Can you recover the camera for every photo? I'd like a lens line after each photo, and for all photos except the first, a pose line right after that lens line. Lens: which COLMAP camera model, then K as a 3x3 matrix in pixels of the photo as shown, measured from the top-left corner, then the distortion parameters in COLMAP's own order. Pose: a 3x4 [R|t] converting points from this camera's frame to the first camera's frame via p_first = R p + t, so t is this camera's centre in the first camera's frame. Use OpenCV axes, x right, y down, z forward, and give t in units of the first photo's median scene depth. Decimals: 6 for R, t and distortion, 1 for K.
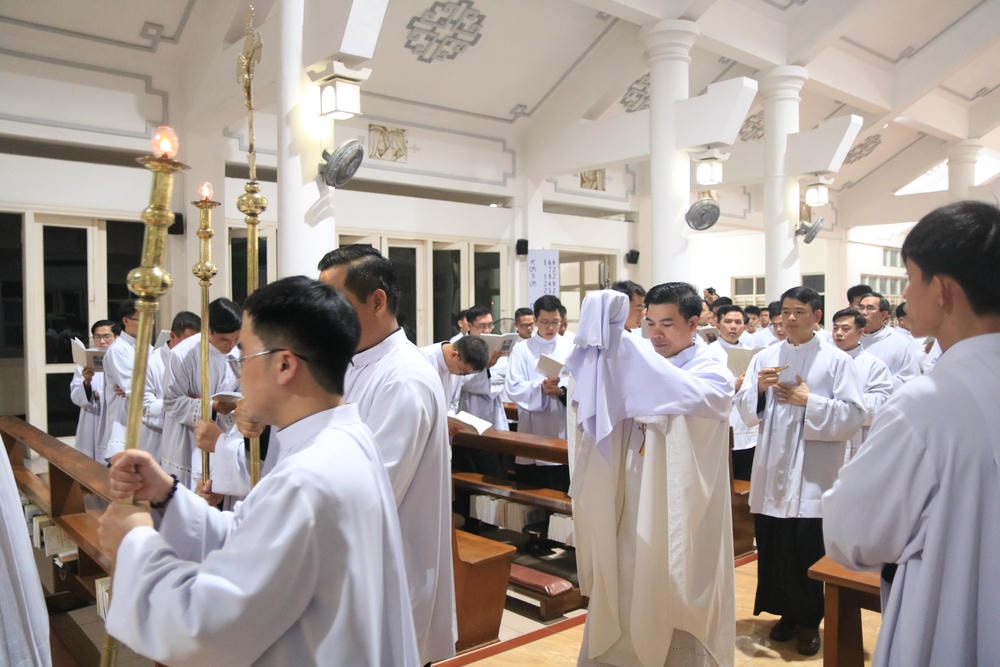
lens RADIAL K [[784.8, 0, 500.0], [0, 784.8, 333.5], [0, 0, 1]] dist [-0.082816, -0.000180]
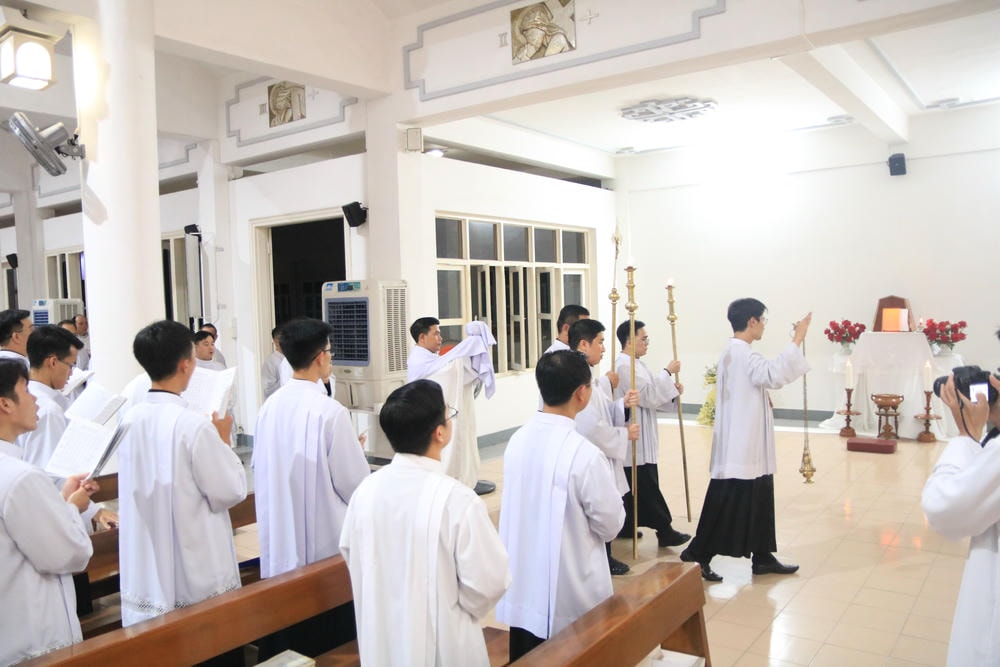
lens RADIAL K [[784.8, 0, 500.0], [0, 784.8, 333.5], [0, 0, 1]] dist [-0.082816, -0.000180]
pose [[0.212665, 0.033936, -0.976536, 0.792334], [-0.003994, 0.999419, 0.033862, -0.035470], [0.977117, -0.003301, 0.212677, 1.052870]]
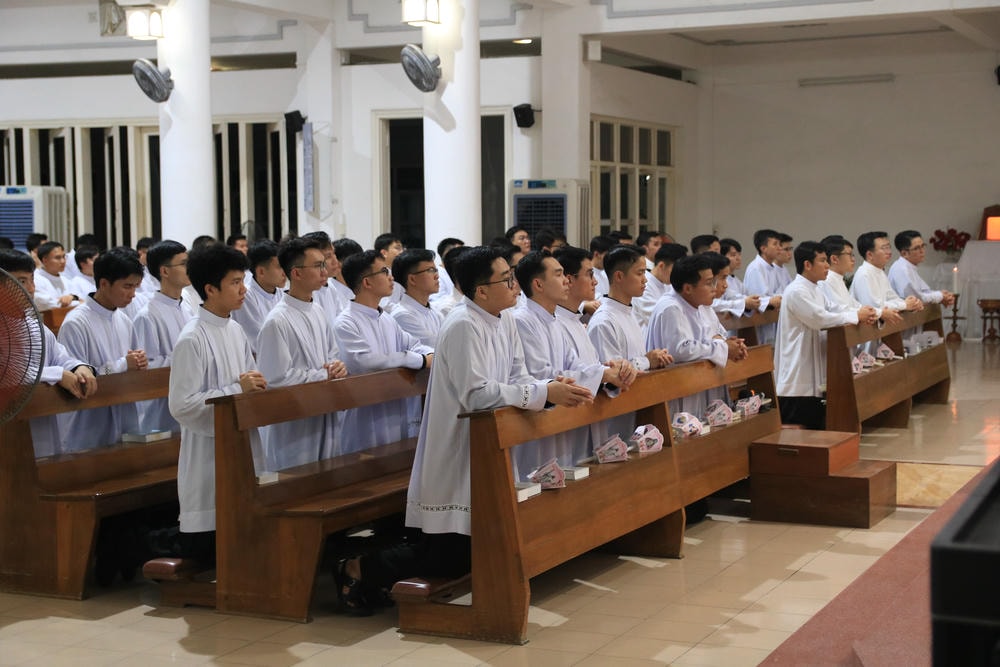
lens RADIAL K [[1777.7, 0, 500.0], [0, 1777.7, 333.5], [0, 0, 1]] dist [0.511698, -2.860230]
pose [[0.420869, 0.048349, -0.905832, 1.509332], [-0.022685, 0.998827, 0.042773, 0.009510], [0.906838, 0.002547, 0.421472, 0.433757]]
